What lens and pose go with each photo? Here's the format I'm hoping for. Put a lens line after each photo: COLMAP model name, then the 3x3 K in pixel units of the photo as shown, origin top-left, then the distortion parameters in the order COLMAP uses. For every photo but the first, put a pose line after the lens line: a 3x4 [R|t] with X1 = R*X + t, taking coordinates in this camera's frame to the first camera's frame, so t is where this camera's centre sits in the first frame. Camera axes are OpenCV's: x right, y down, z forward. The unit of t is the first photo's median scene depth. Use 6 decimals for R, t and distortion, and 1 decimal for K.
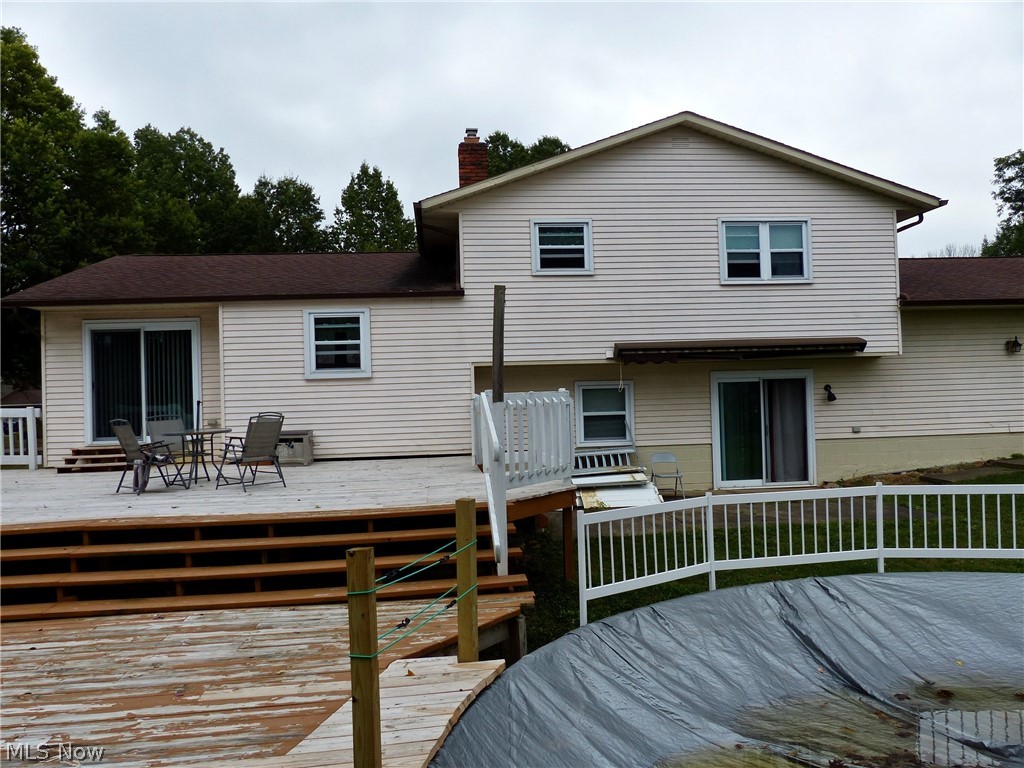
lens RADIAL K [[772.2, 0, 509.0], [0, 772.2, 385.6], [0, 0, 1]] dist [-0.028394, 0.027082]
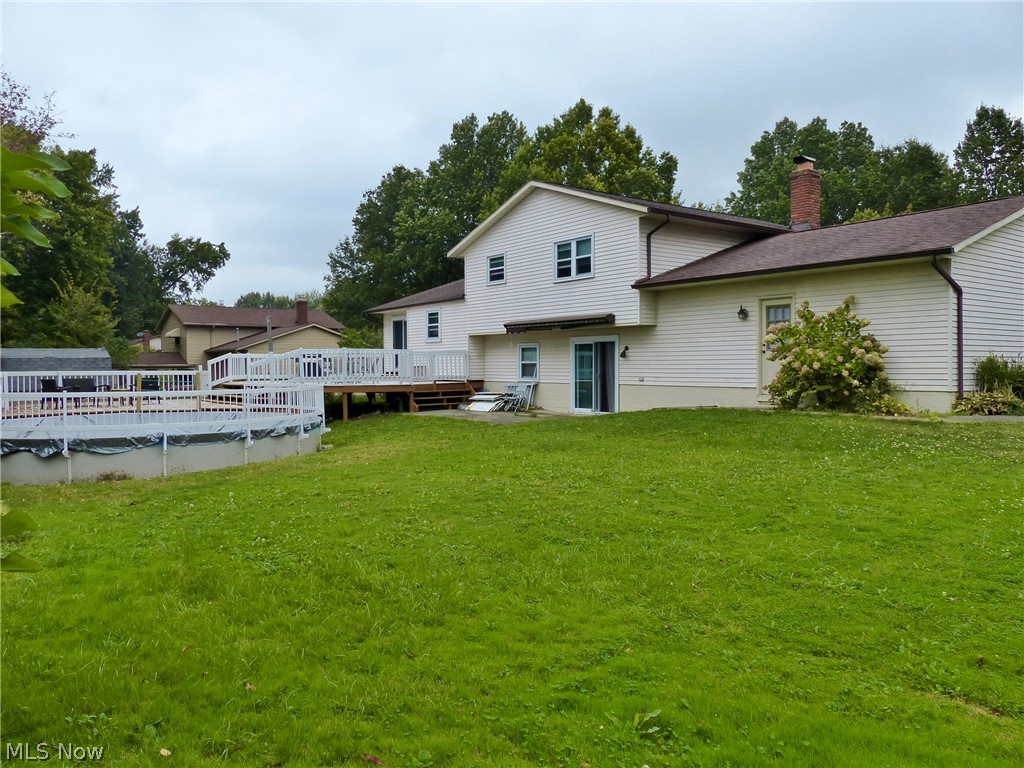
lens RADIAL K [[772.2, 0, 510.6], [0, 772.2, 383.5], [0, 0, 1]] dist [-0.028394, 0.027082]
pose [[0.512143, 0.046189, -0.857657, 1.645044], [-0.000572, 0.998571, 0.053437, -0.008295], [0.858900, -0.026877, 0.511438, 0.098643]]
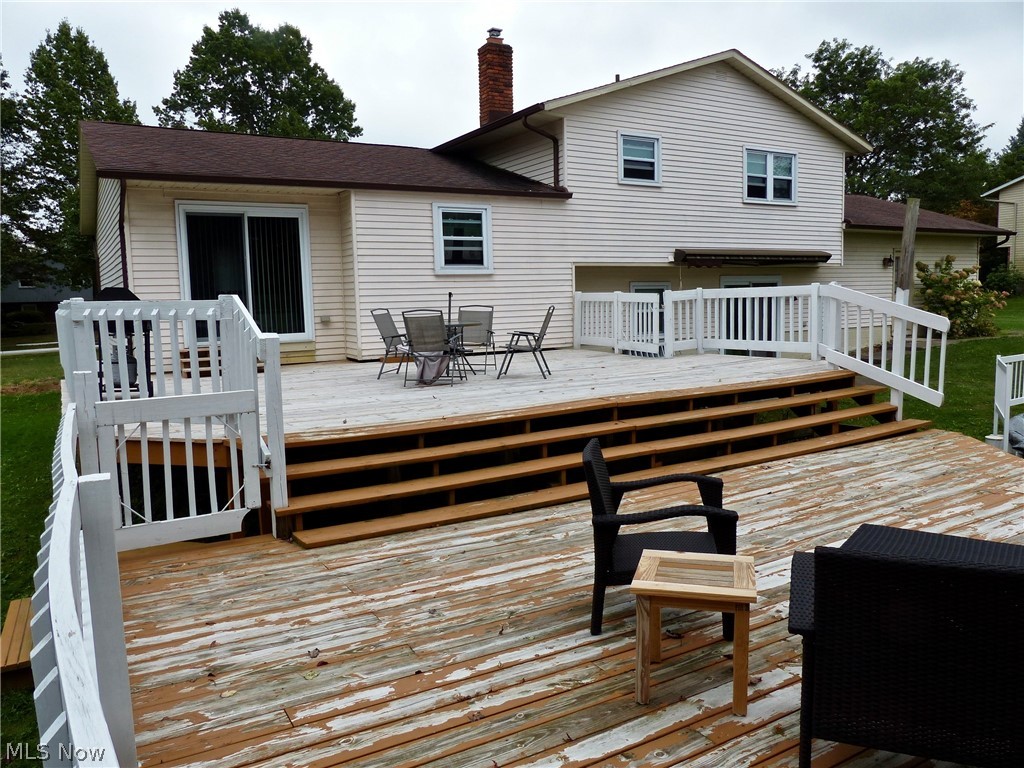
lens RADIAL K [[772.2, 0, 516.0], [0, 772.2, 383.1], [0, 0, 1]] dist [-0.028394, 0.027082]
pose [[0.900792, -0.040613, 0.432347, -0.582813], [-0.007172, 0.994090, 0.108323, 0.021213], [-0.434191, -0.100678, 0.895177, 0.054449]]
